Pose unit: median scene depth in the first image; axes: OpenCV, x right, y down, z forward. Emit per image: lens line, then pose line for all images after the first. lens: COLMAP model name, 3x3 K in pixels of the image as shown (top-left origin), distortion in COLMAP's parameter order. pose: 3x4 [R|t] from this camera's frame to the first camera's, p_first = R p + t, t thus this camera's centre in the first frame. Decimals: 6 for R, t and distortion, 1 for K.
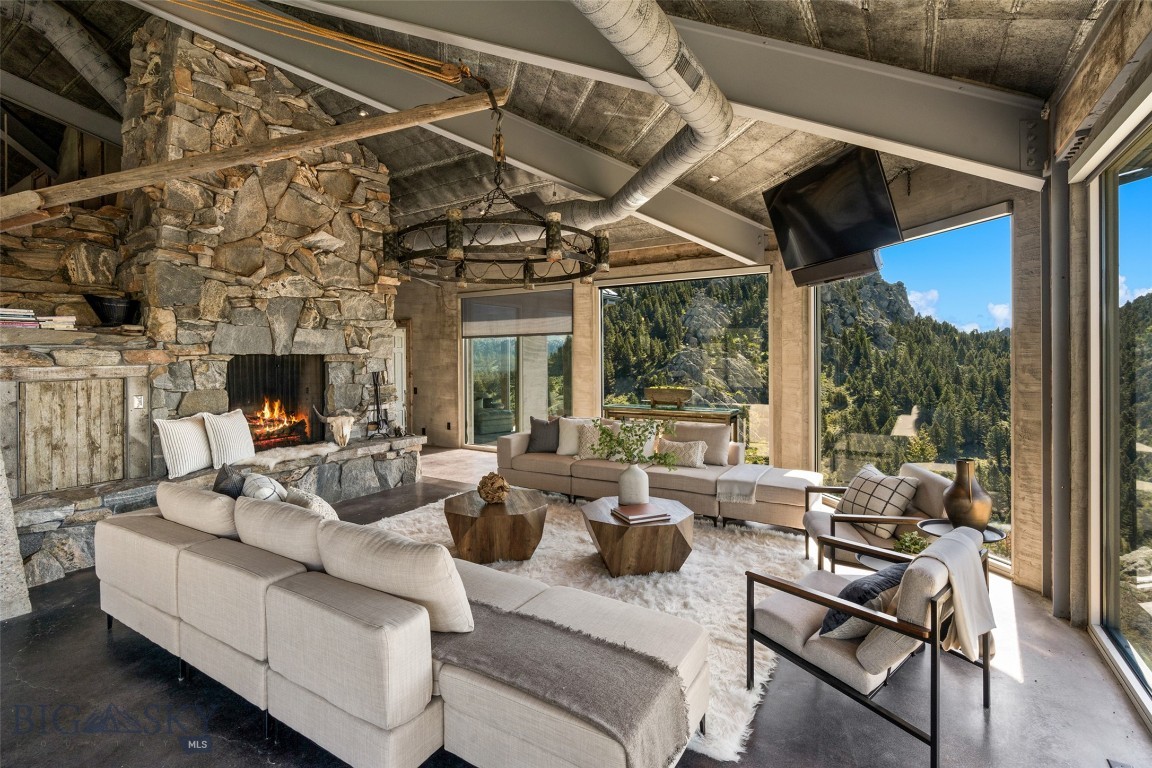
lens RADIAL K [[538.8, 0, 577.3], [0, 538.8, 349.1], [0, 0, 1]] dist [-0.002449, 0.000444]
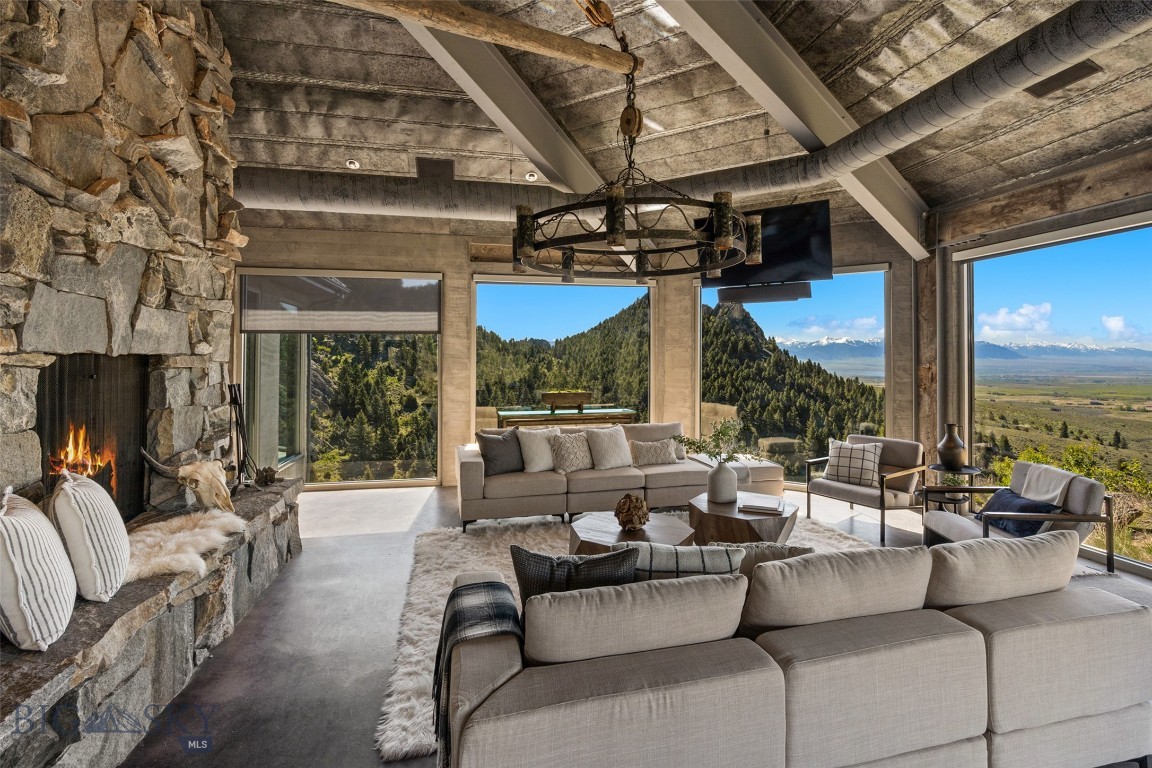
lens RADIAL K [[541.5, 0, 581.6], [0, 541.5, 340.9], [0, 0, 1]] dist [0.000753, 0.000600]
pose [[0.706028, 0.027578, 0.707647, -0.589188], [-0.011158, 0.999551, -0.027821, 0.006592], [-0.708097, 0.011746, 0.706018, 0.314572]]
